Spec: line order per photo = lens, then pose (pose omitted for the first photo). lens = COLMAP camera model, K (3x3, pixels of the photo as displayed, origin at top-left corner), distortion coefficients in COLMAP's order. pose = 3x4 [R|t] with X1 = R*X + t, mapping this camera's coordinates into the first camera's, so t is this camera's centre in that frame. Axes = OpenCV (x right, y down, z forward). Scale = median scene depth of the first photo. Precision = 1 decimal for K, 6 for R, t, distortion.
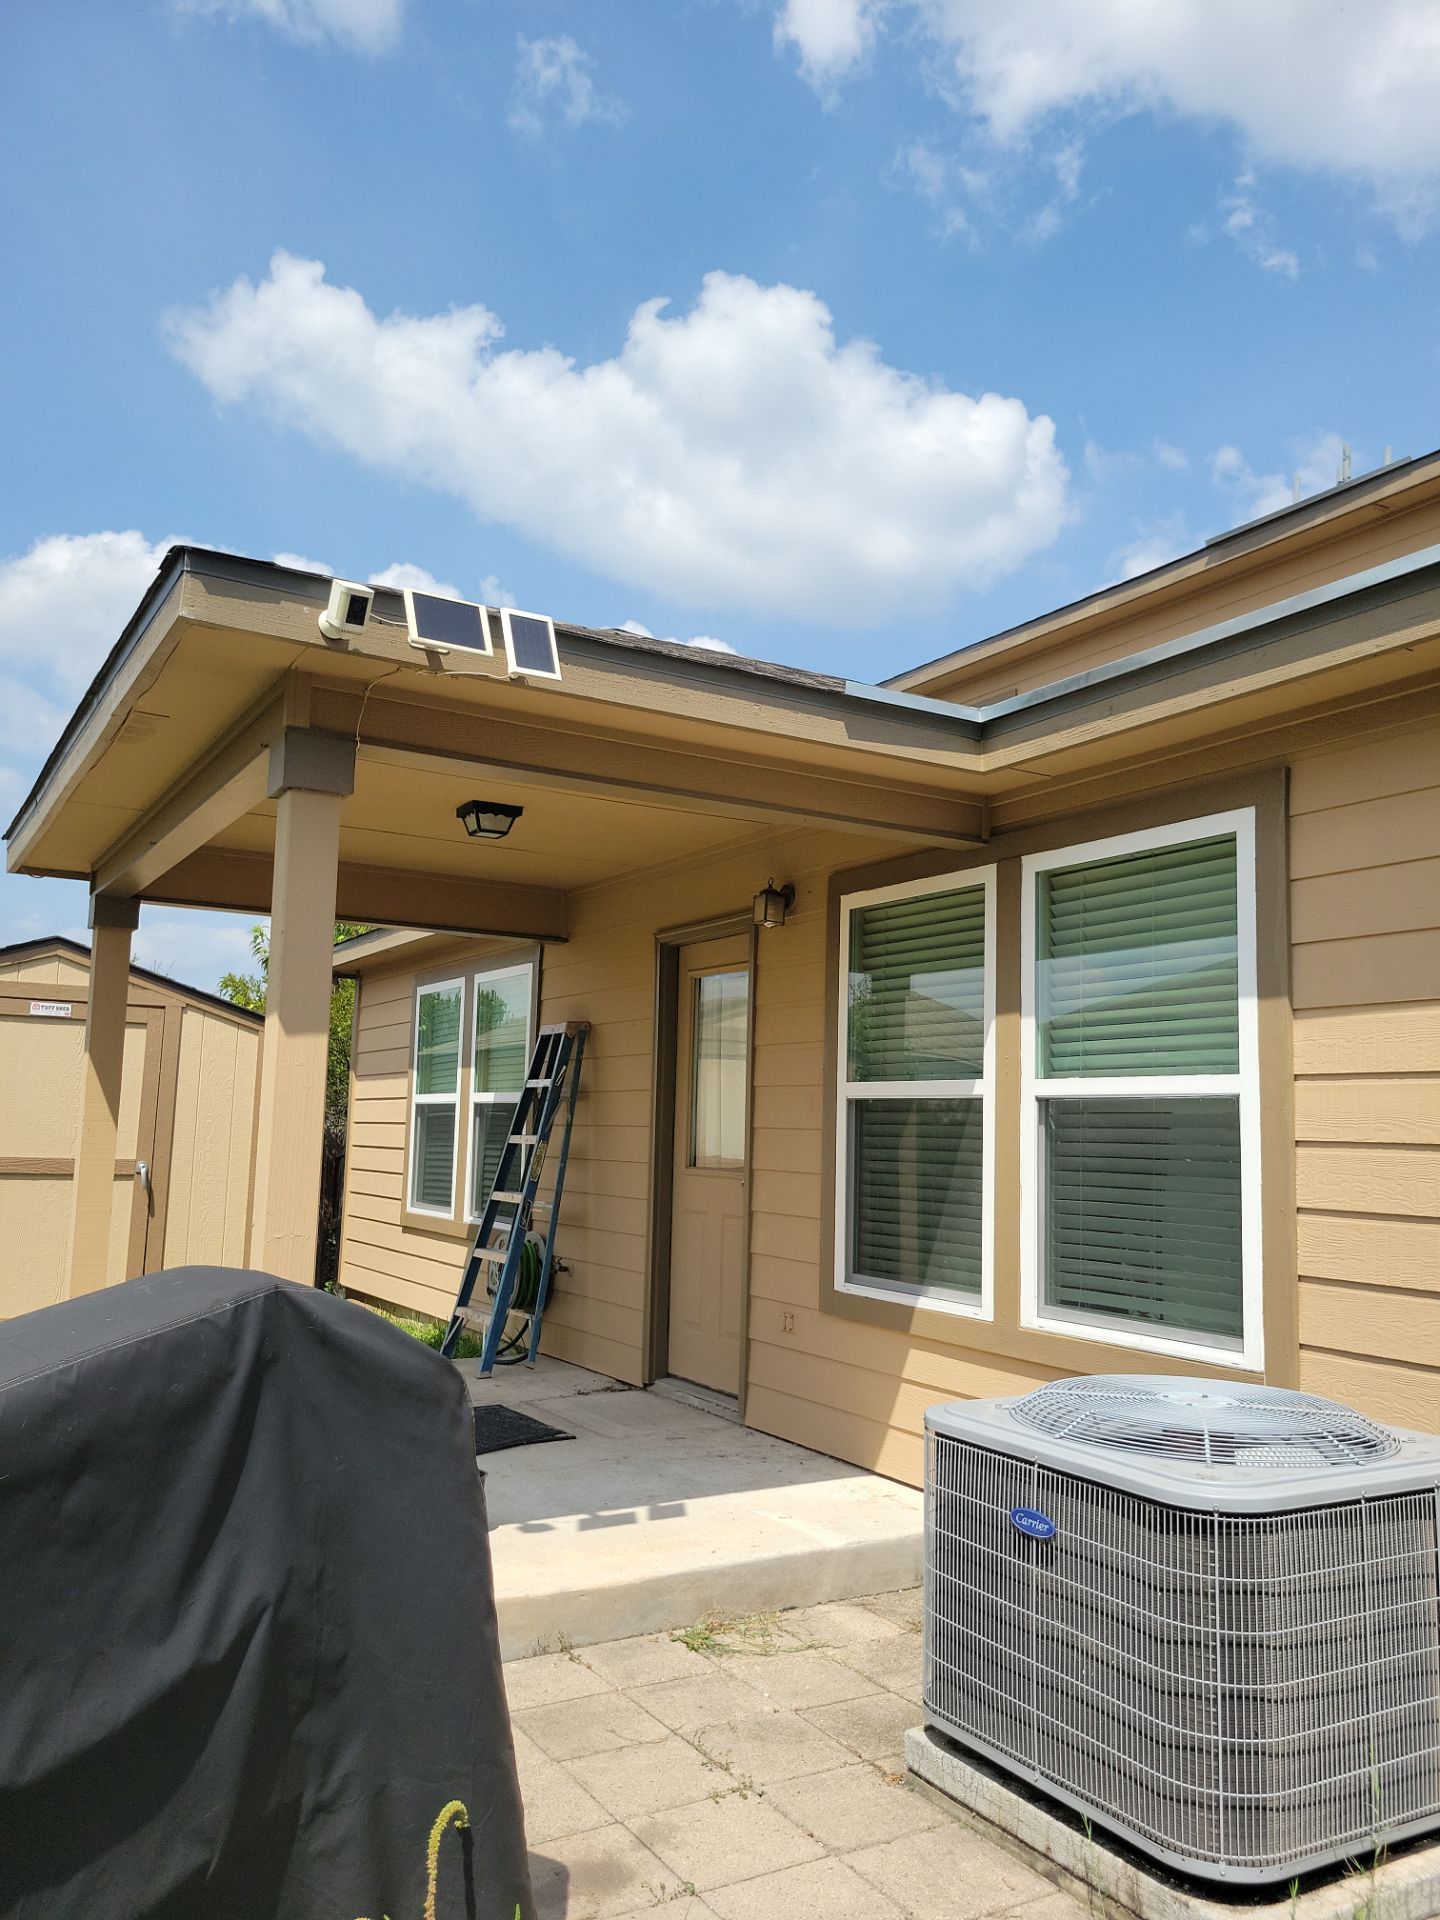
lens RADIAL K [[1449.4, 0, 708.8], [0, 1449.4, 977.8], [0, 0, 1]] dist [0.056049, -0.033340]
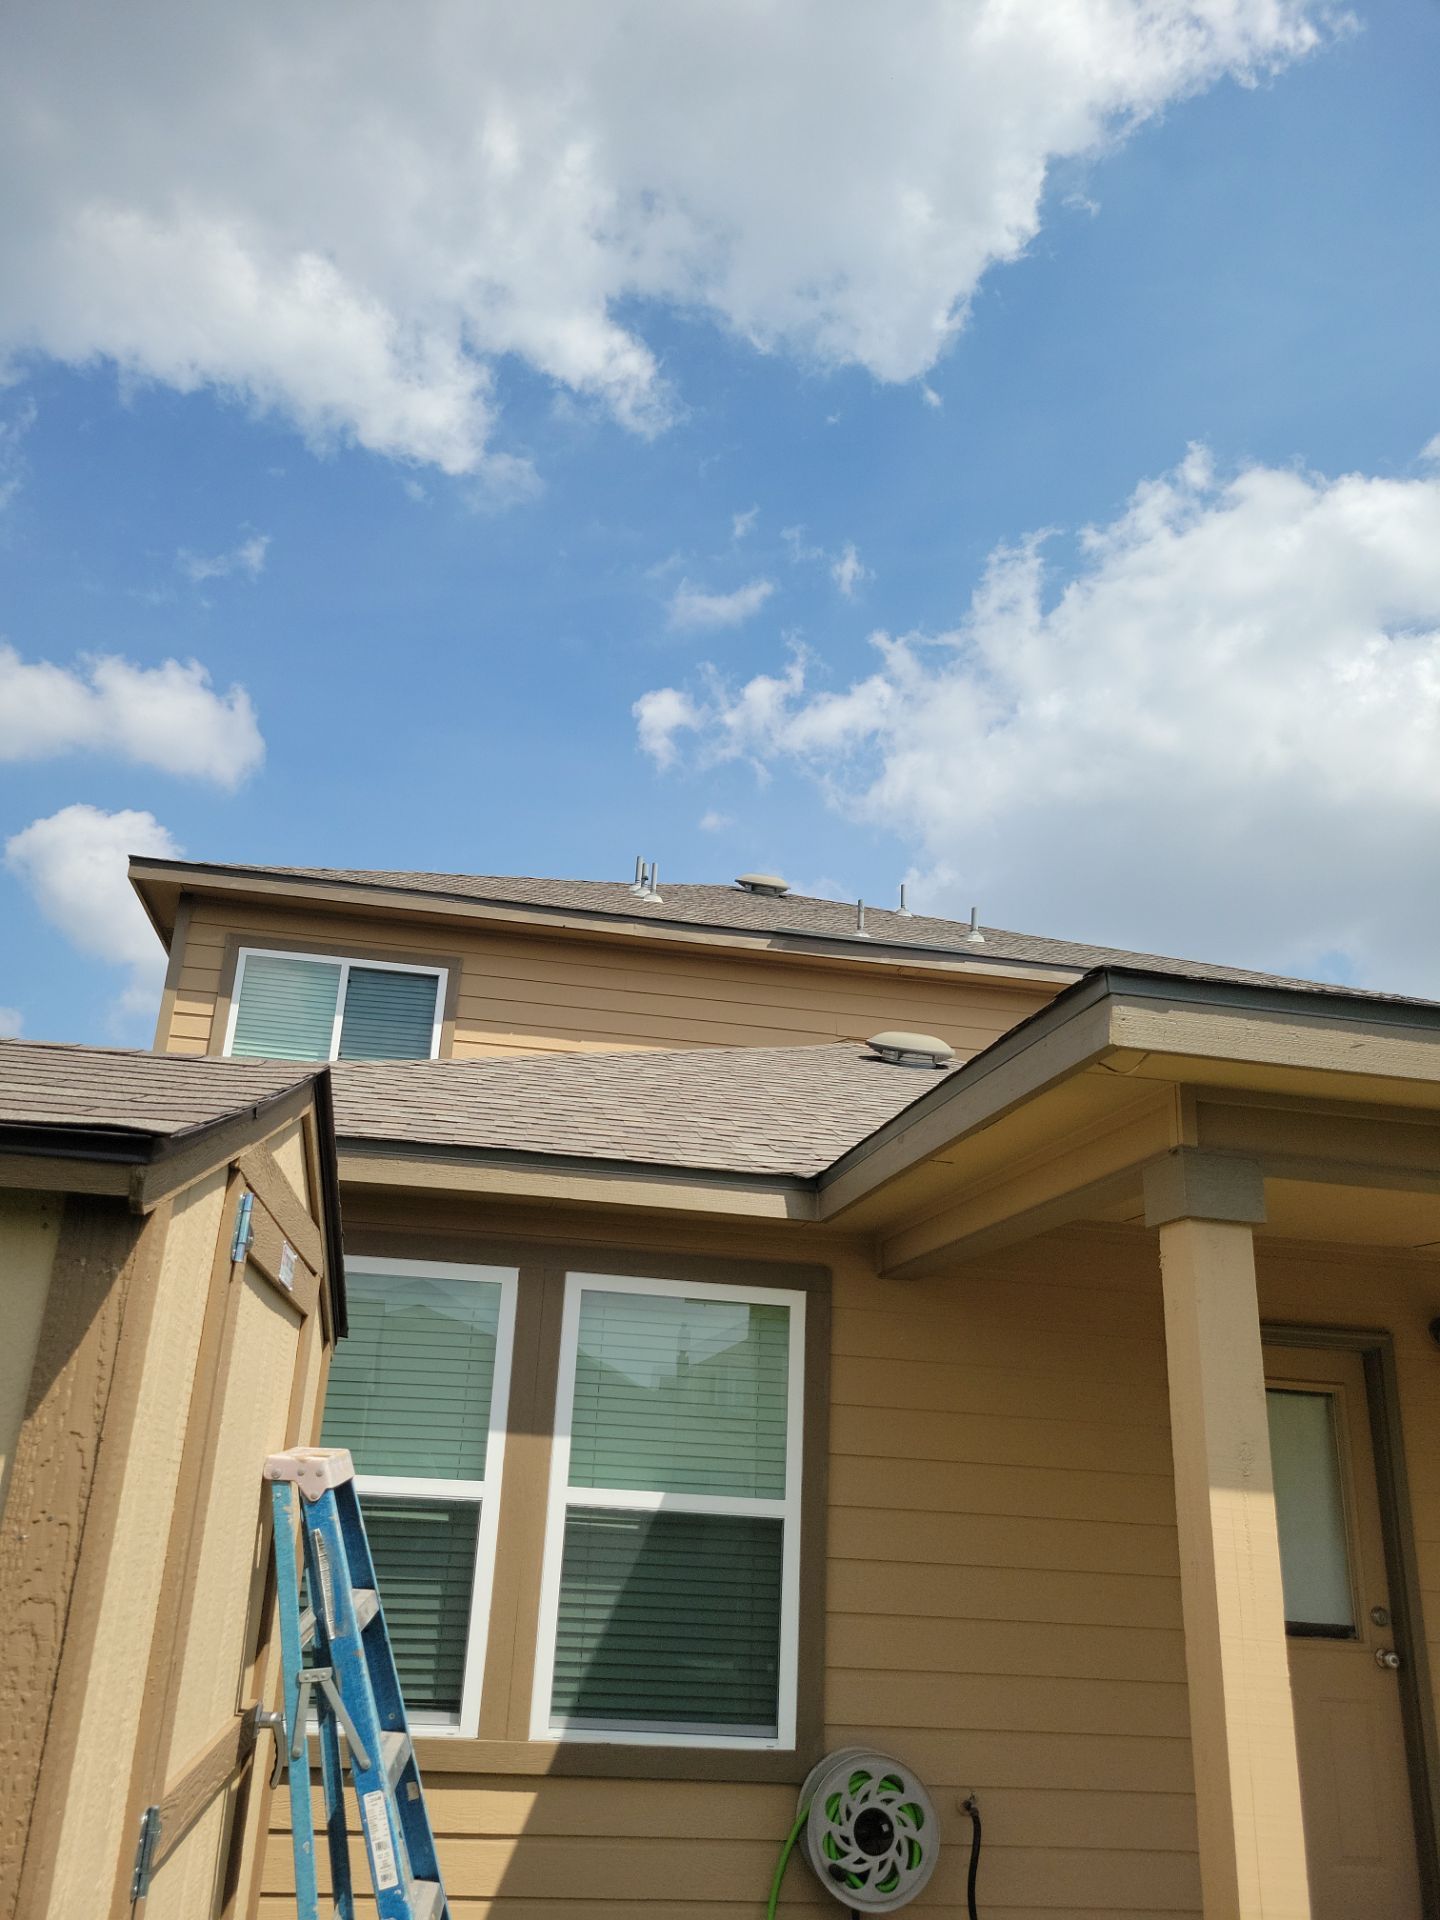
lens RADIAL K [[1449.4, 0, 708.8], [0, 1449.4, 977.8], [0, 0, 1]] dist [0.056049, -0.033340]
pose [[0.364861, 0.298242, 0.882002, -1.305548], [-0.136139, 0.954216, -0.266343, 0.062621], [-0.921055, -0.022897, 0.388759, 1.354987]]
